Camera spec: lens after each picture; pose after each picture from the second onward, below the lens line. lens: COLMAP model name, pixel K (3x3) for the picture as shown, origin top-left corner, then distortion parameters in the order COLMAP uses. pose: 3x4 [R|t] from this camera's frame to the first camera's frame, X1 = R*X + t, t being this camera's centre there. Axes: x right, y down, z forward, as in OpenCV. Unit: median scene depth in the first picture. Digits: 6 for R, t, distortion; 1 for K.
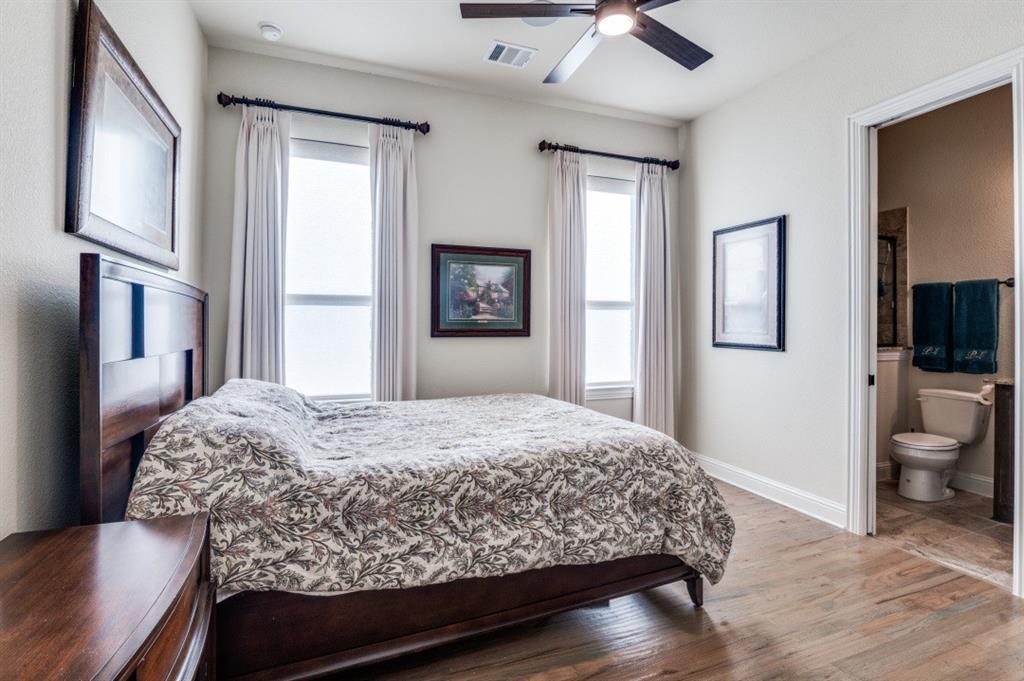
lens RADIAL K [[476.9, 0, 514.4], [0, 476.9, 332.9], [0, 0, 1]] dist [-0.012440, -0.003662]
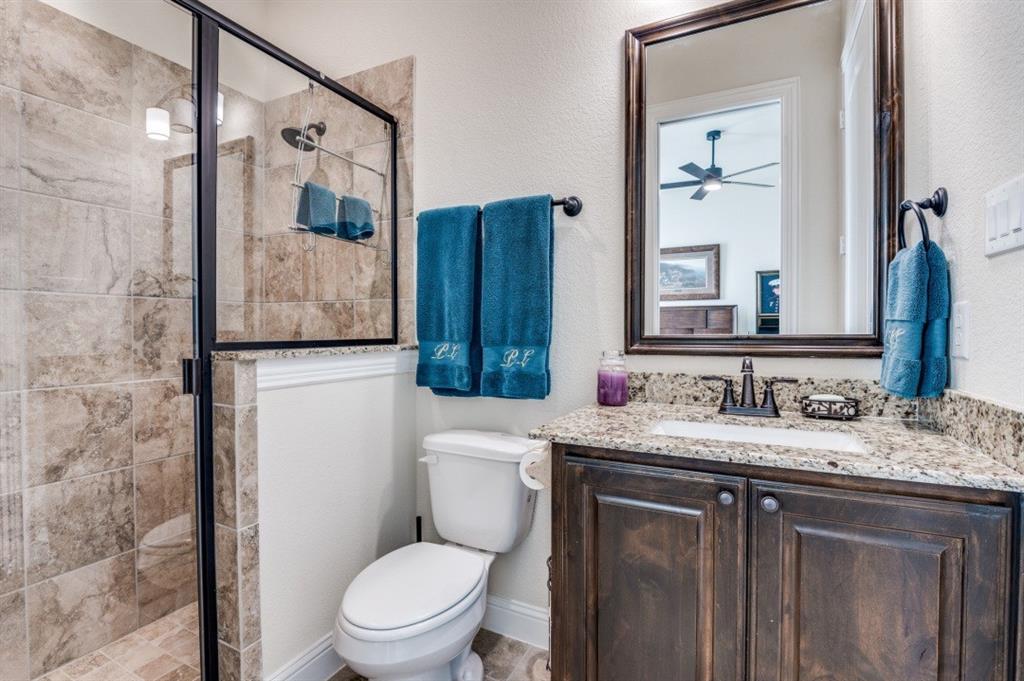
lens RADIAL K [[476.9, 0, 510.8], [0, 476.9, 336.4], [0, 0, 1]] dist [-0.012440, -0.003662]
pose [[0.736569, -0.011726, 0.676260, 0.638514], [0.003307, 0.999900, 0.013735, 0.017333], [-0.676354, -0.007881, 0.736535, 0.636117]]
